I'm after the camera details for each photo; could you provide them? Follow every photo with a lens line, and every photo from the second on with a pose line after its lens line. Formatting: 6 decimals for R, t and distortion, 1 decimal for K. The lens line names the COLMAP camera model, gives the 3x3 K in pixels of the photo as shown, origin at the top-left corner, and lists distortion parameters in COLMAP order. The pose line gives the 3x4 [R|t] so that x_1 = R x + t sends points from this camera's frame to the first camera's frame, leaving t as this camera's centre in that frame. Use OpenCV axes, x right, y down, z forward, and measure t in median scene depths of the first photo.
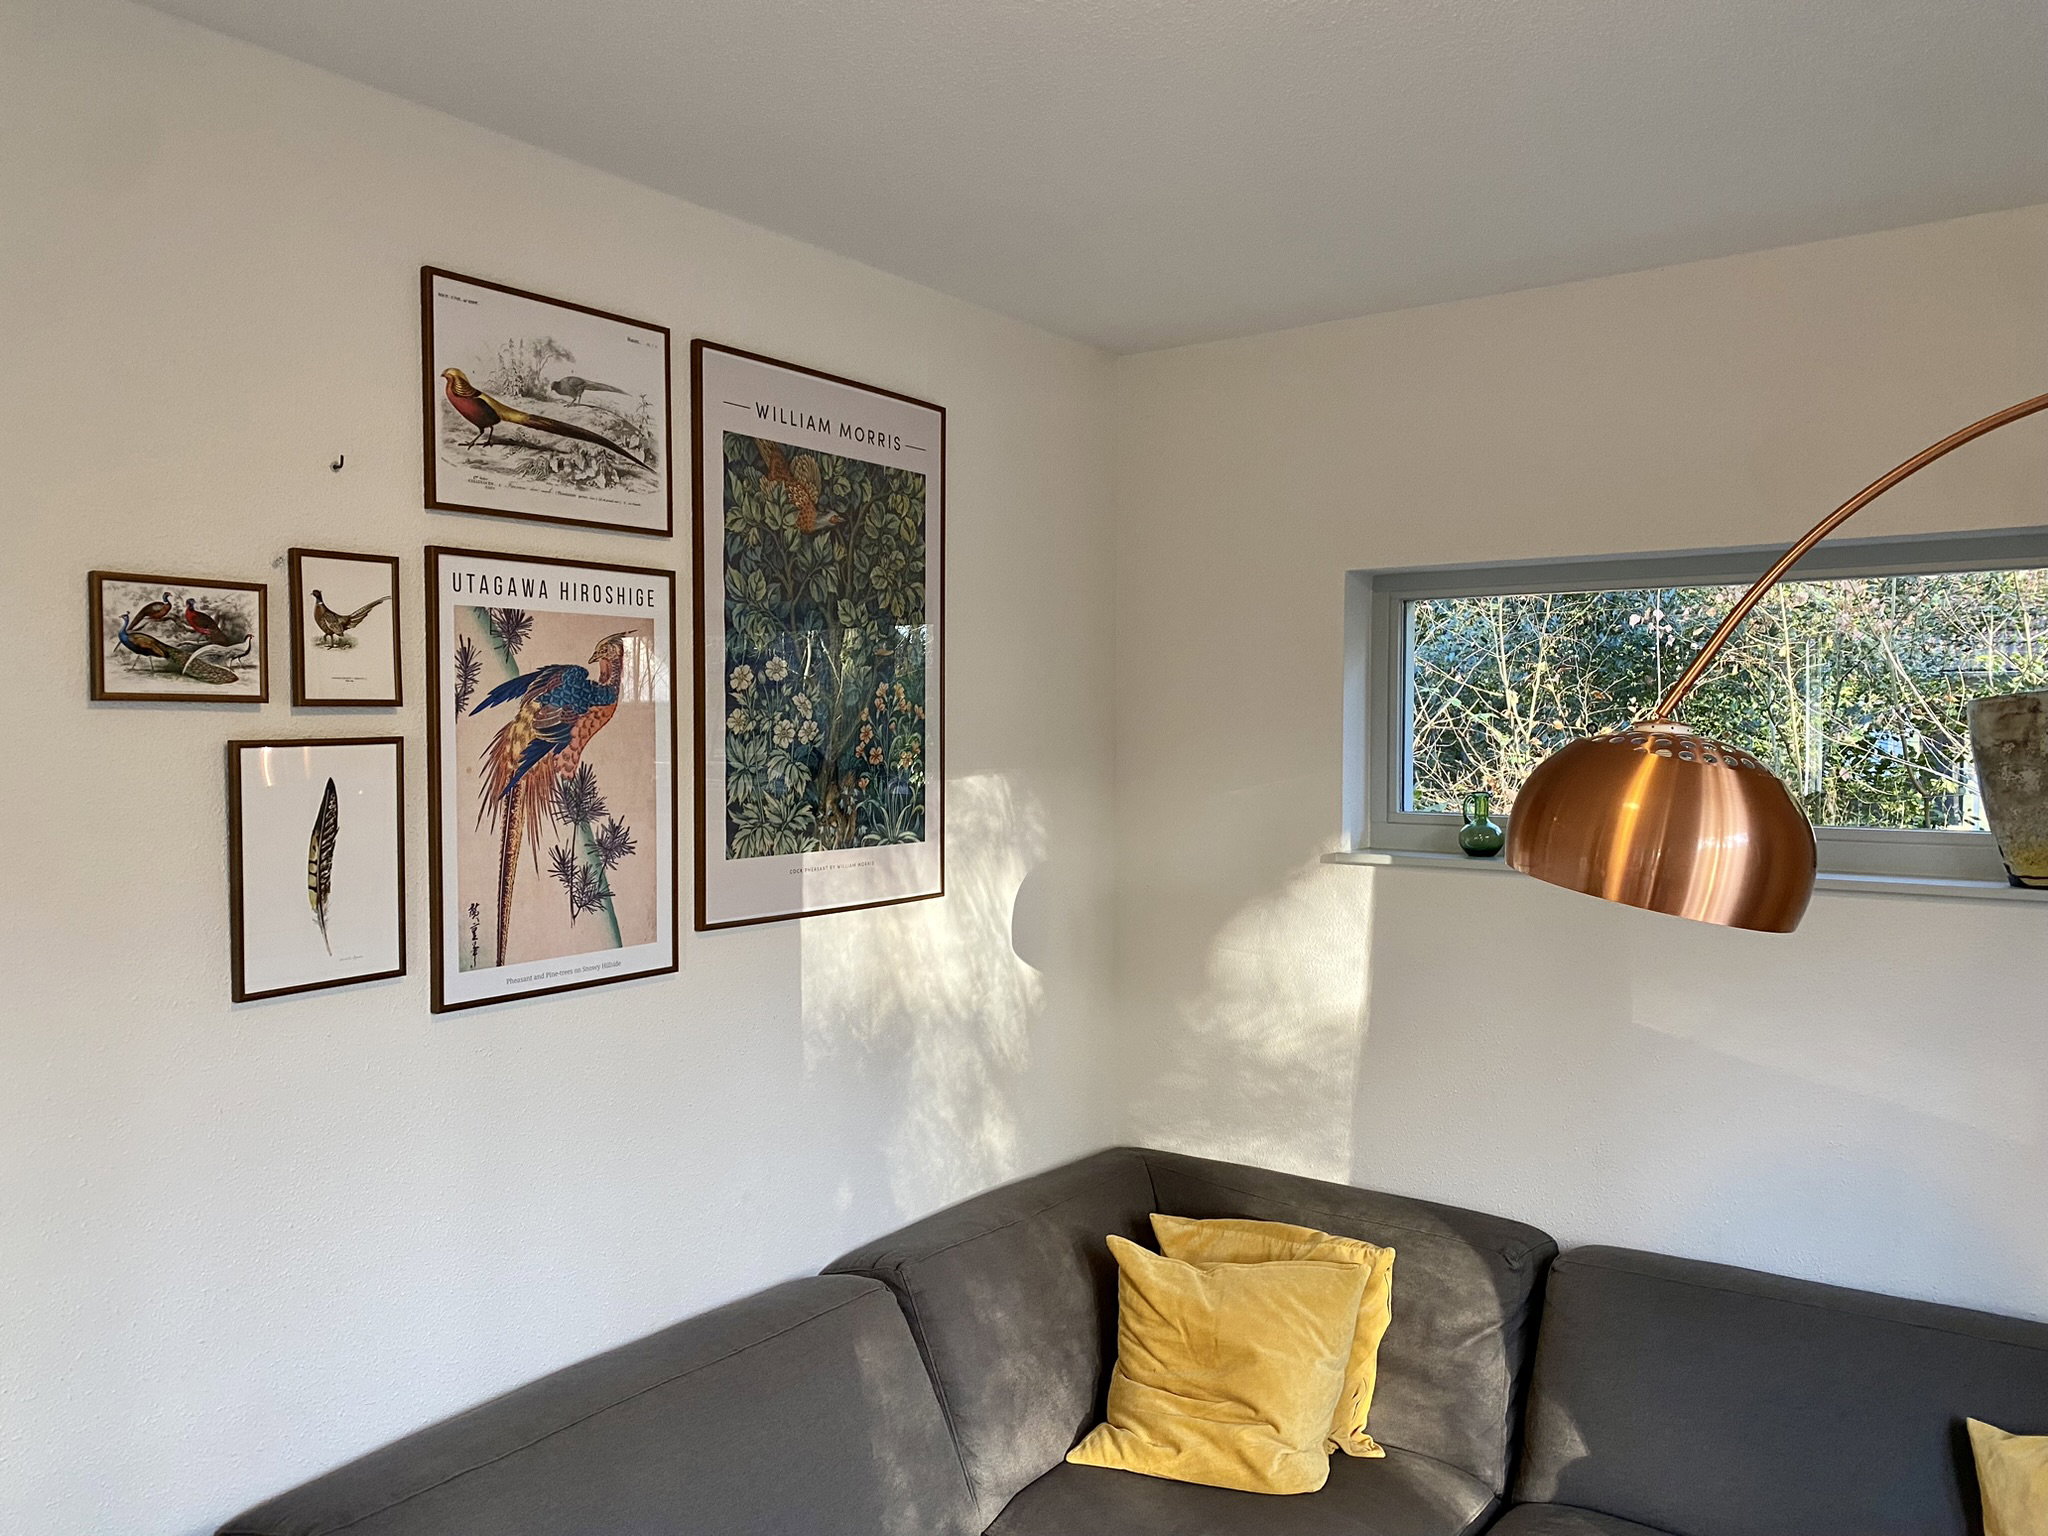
lens RADIAL K [[1575.2, 0, 998.7], [0, 1575.2, 776.4], [0, 0, 1]] dist [0.116245, -0.096050]
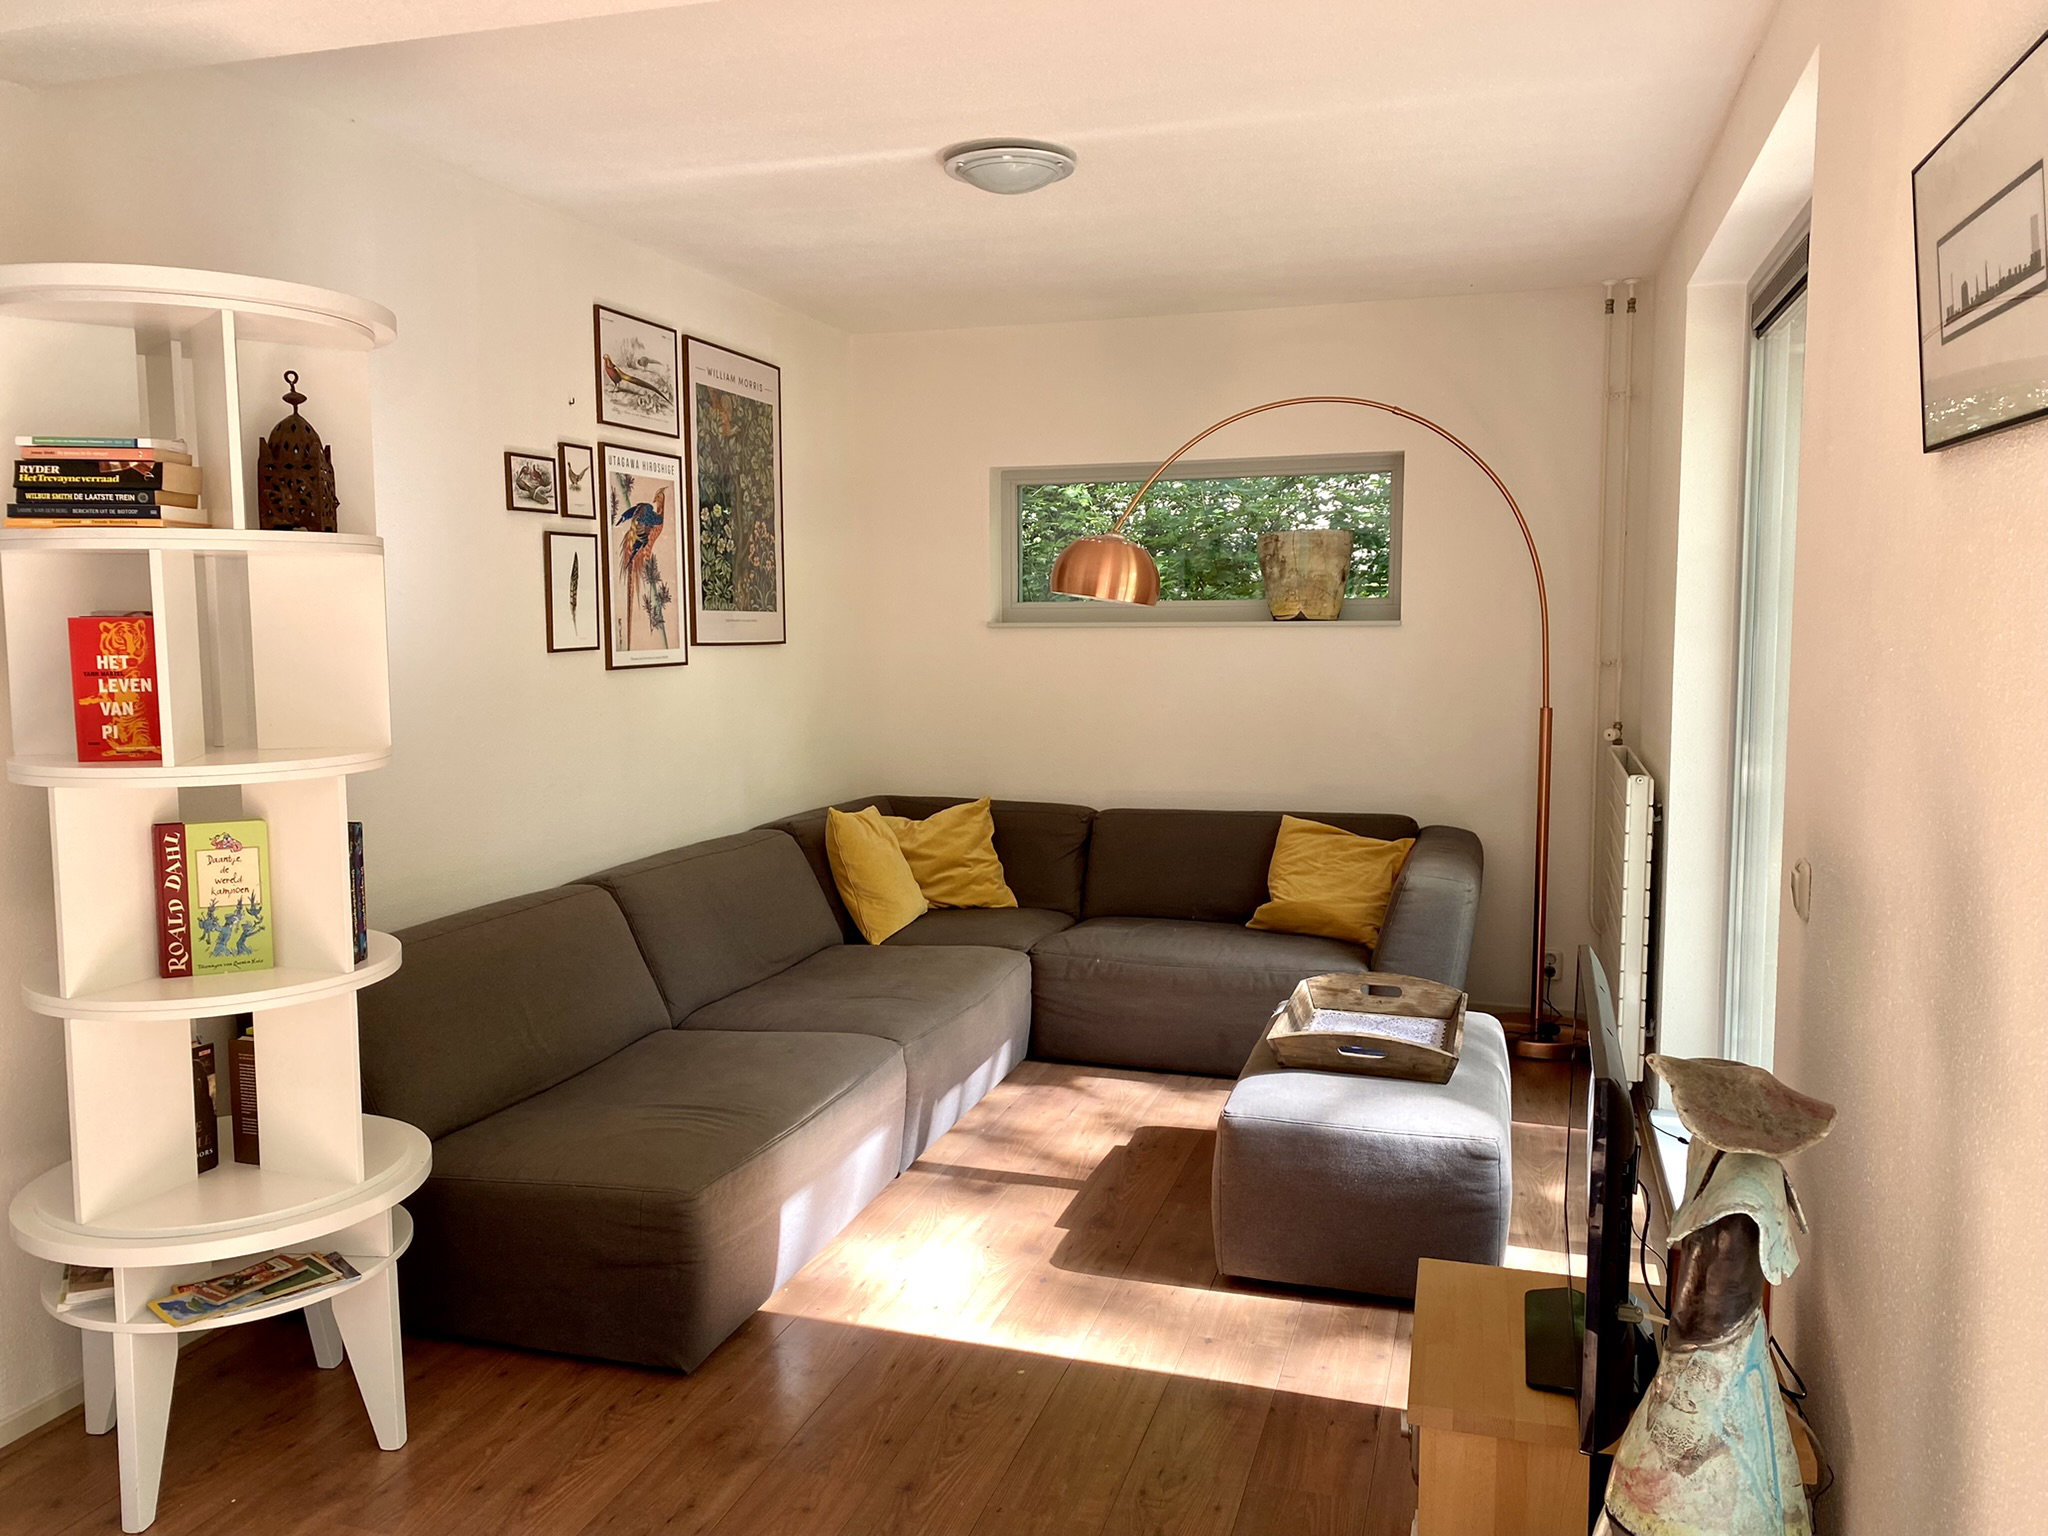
lens RADIAL K [[1575.2, 0, 998.7], [0, 1575.2, 776.4], [0, 0, 1]] dist [0.116245, -0.096050]
pose [[0.953399, -0.036647, 0.299478, -0.454158], [0.017441, 0.997630, 0.066556, 0.145724], [-0.301207, -0.058231, 0.951779, -1.044249]]
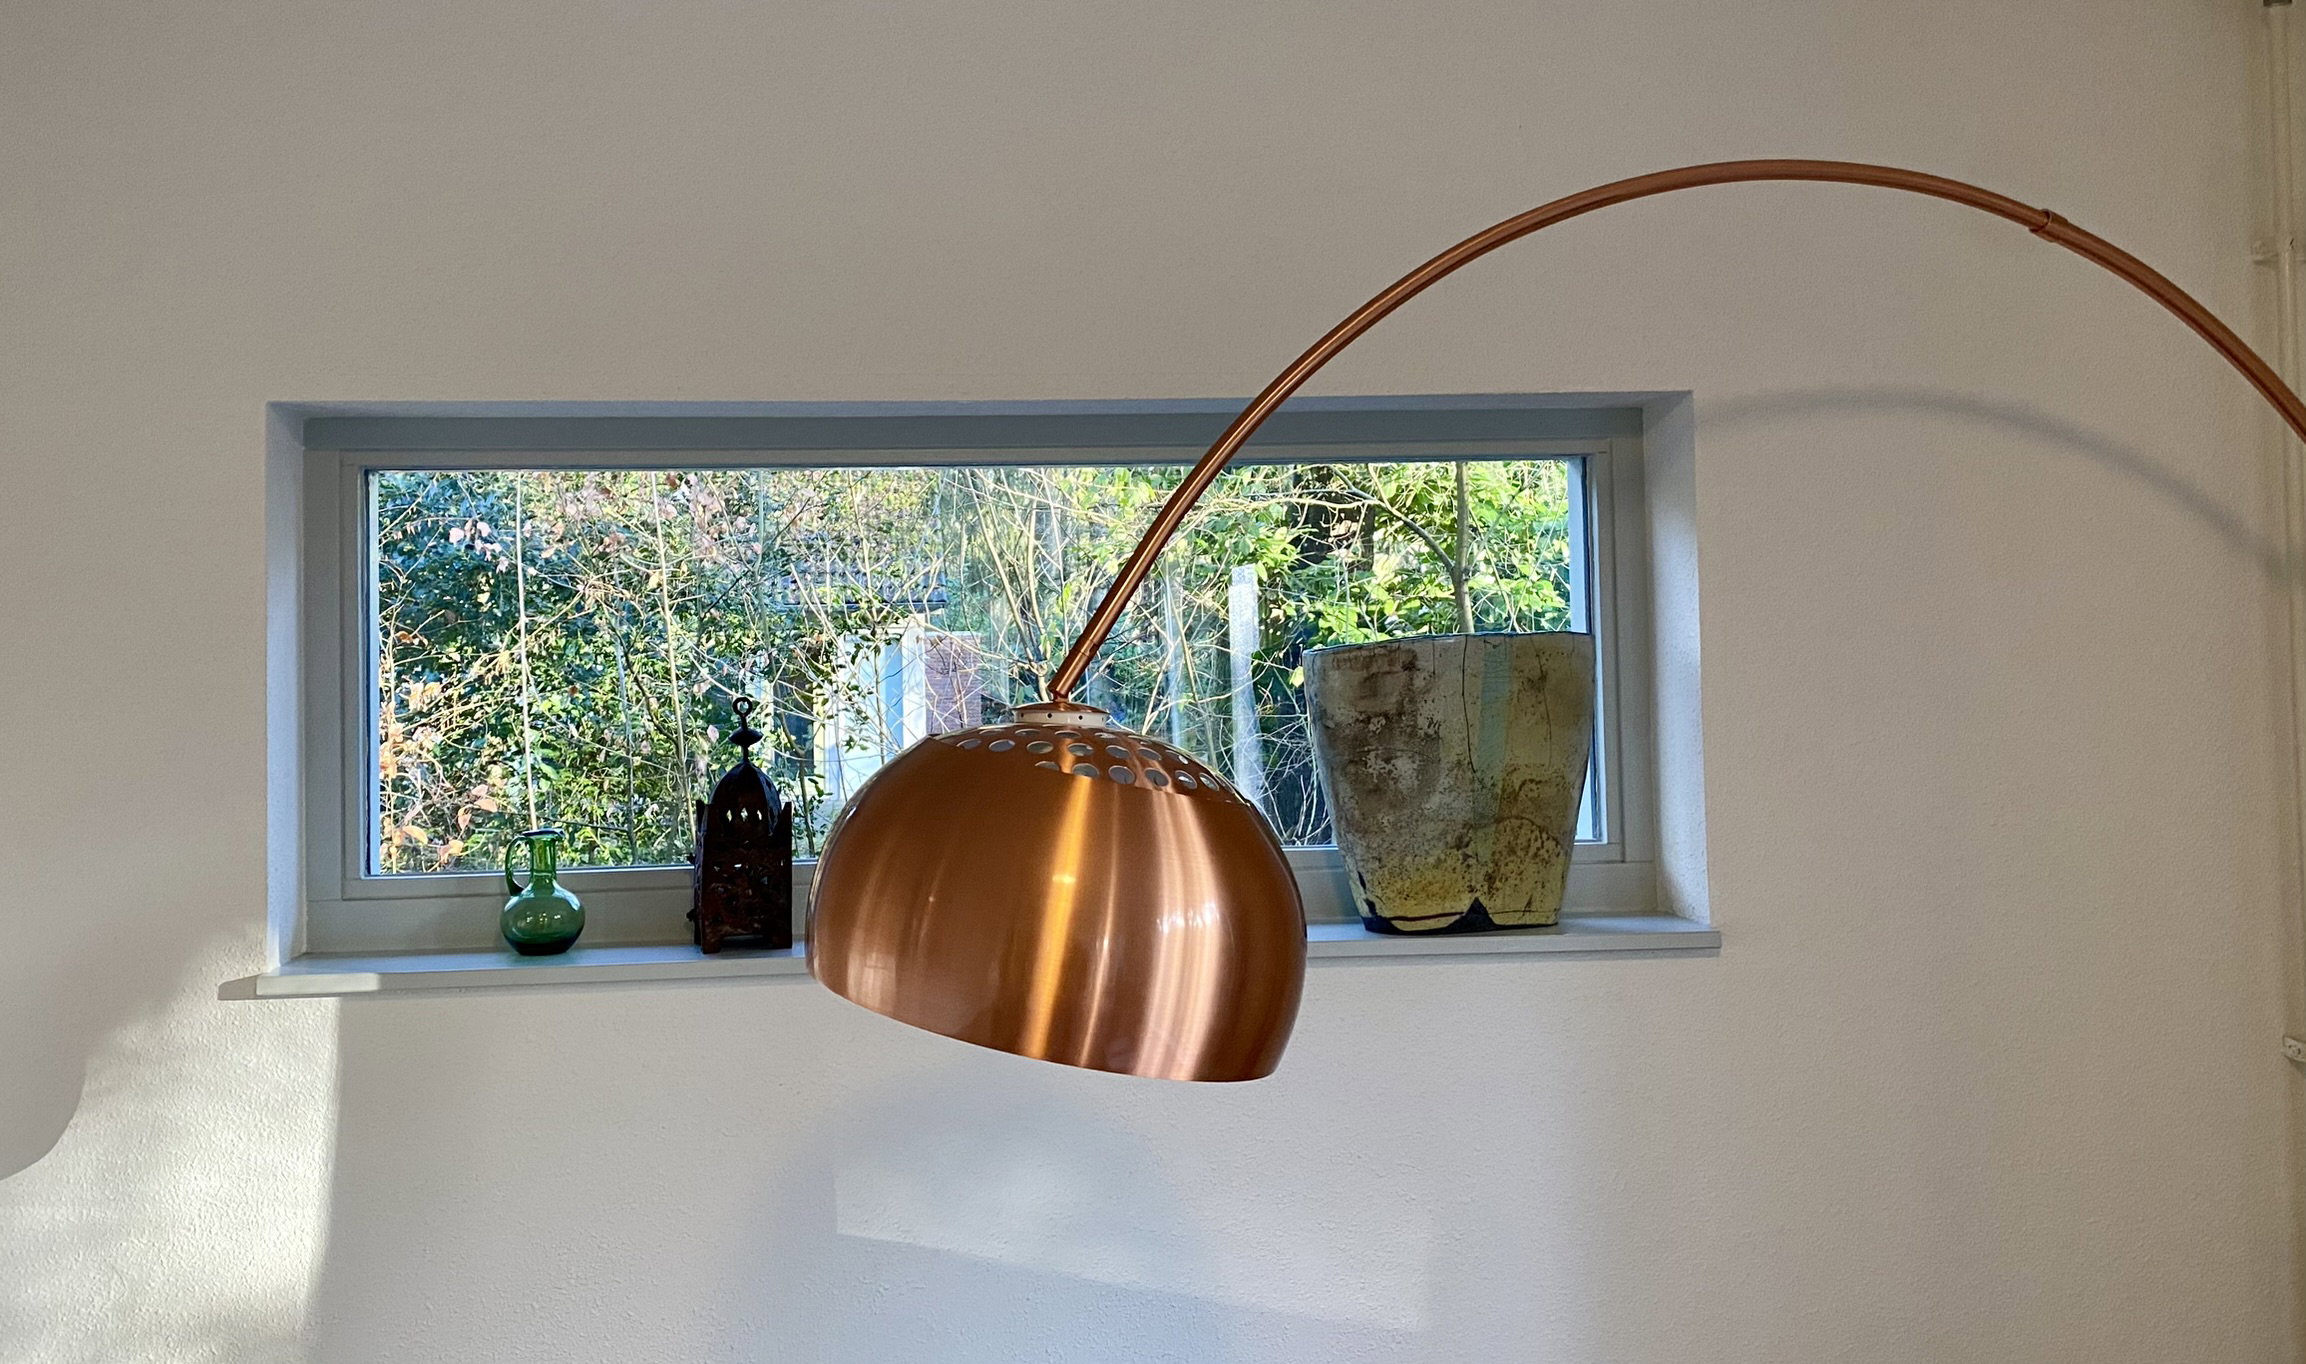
lens RADIAL K [[2066.2, 0, 1152.1], [0, 2066.2, 573.2], [0, 0, 1]] dist [-0.001467, 0.000008]
pose [[0.744484, 0.011093, 0.667548, -0.009697], [0.042581, 0.997037, -0.064058, -0.038800], [-0.666281, 0.076115, 0.741806, 0.581160]]
